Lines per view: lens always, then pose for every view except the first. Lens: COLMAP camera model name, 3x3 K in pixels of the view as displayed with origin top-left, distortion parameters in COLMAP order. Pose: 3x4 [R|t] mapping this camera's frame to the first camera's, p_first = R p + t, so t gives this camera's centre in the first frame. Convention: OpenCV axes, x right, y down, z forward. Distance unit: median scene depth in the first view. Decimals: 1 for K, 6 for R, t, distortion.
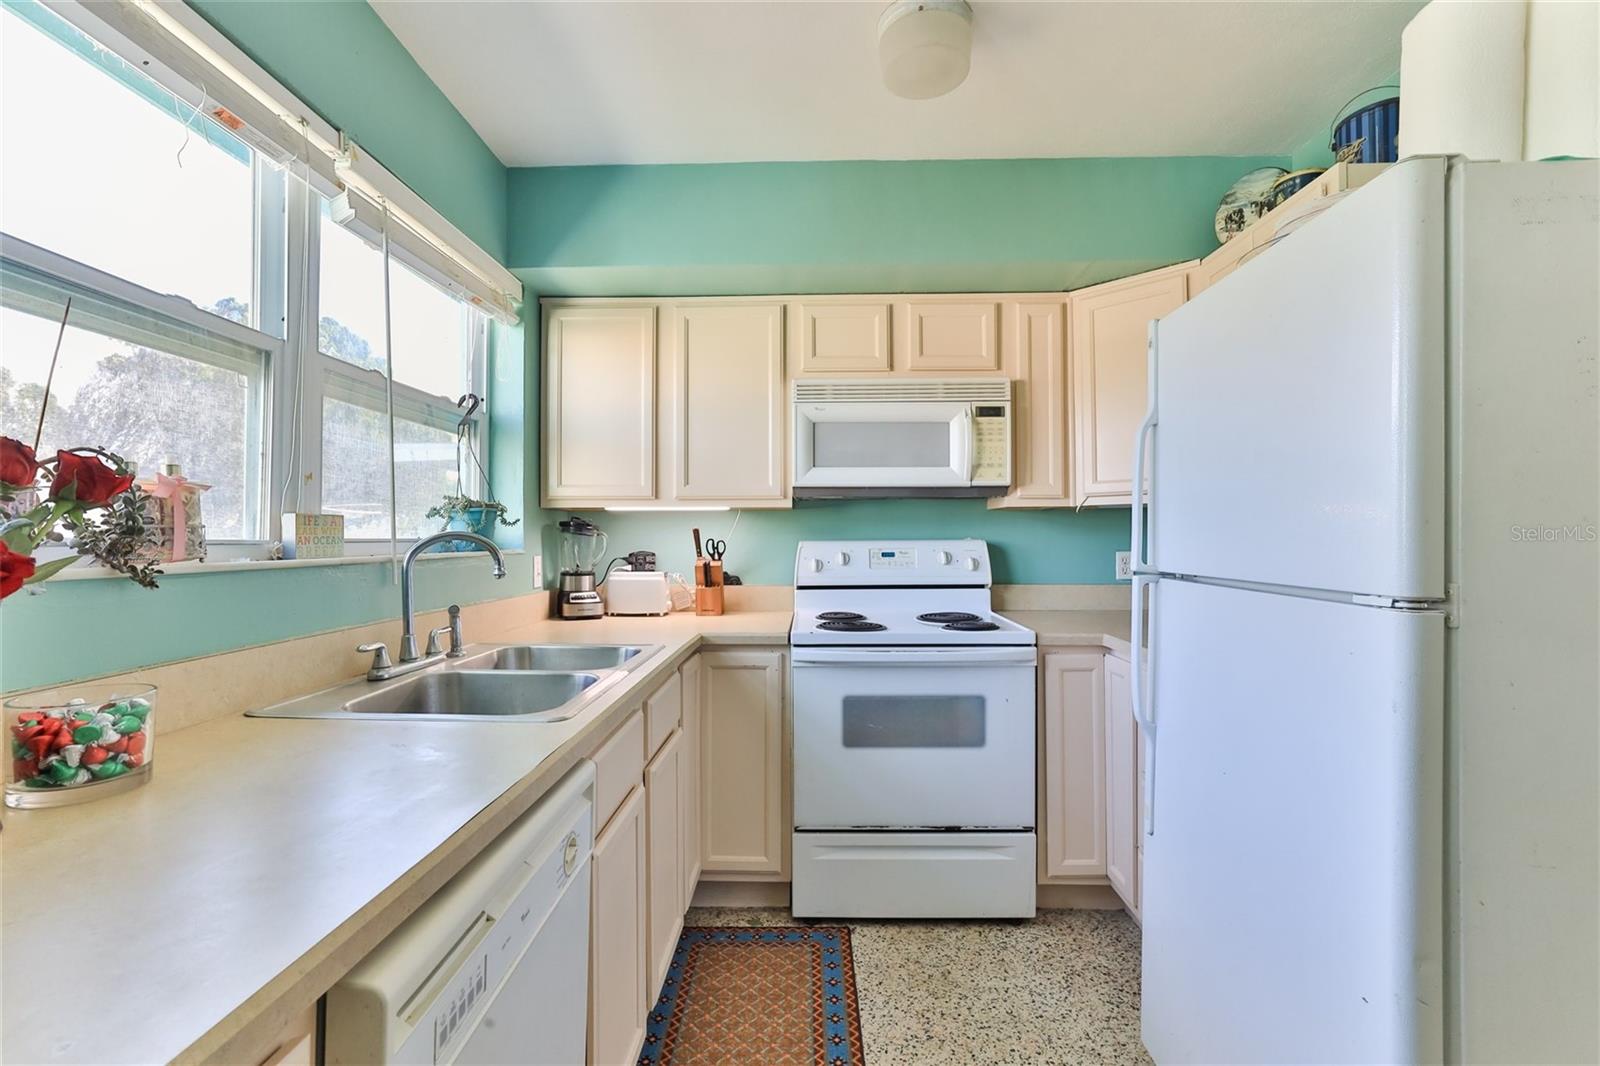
lens RADIAL K [[740.8, 0, 799.2], [0, 740.8, 518.6], [0, 0, 1]] dist [-0.001141, -0.000092]
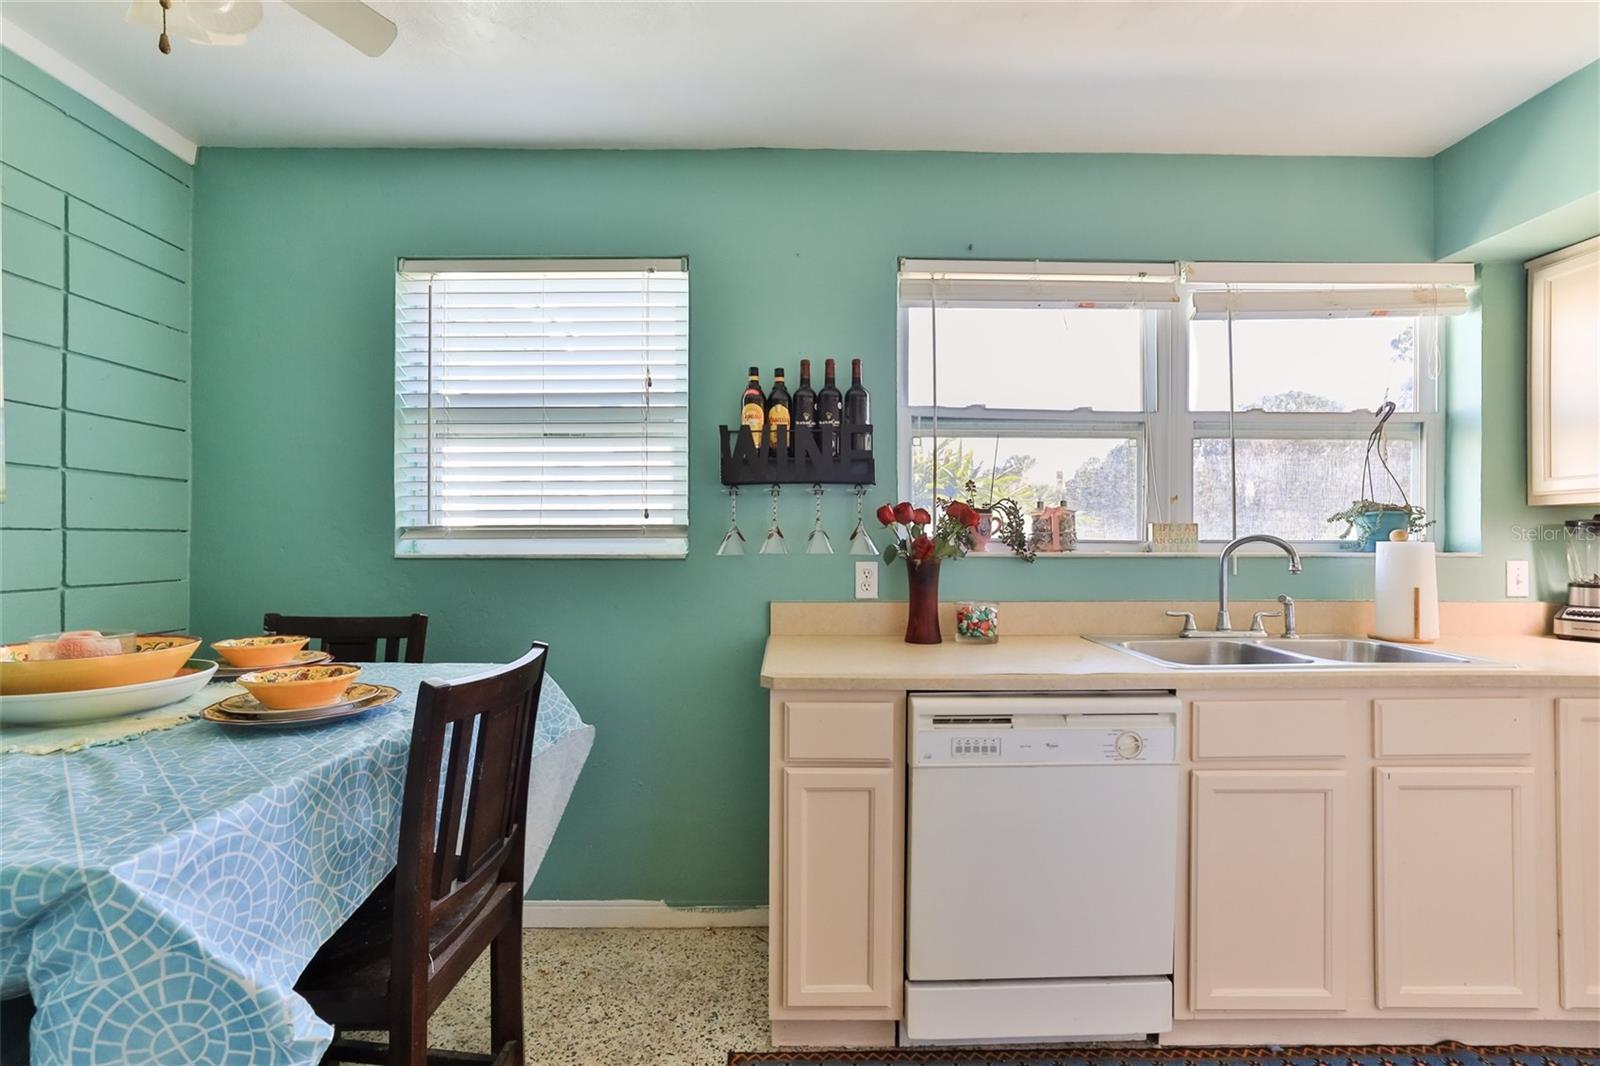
lens RADIAL K [[724.8, 0, 800.0], [0, 724.8, 533.0], [0, 0, 1]] dist [-0.002272, 0.011330]
pose [[0.039066, -0.005909, -0.999219, 0.721998], [0.022476, 0.999735, -0.005034, 0.003921], [0.998984, -0.022262, 0.039188, 0.173667]]
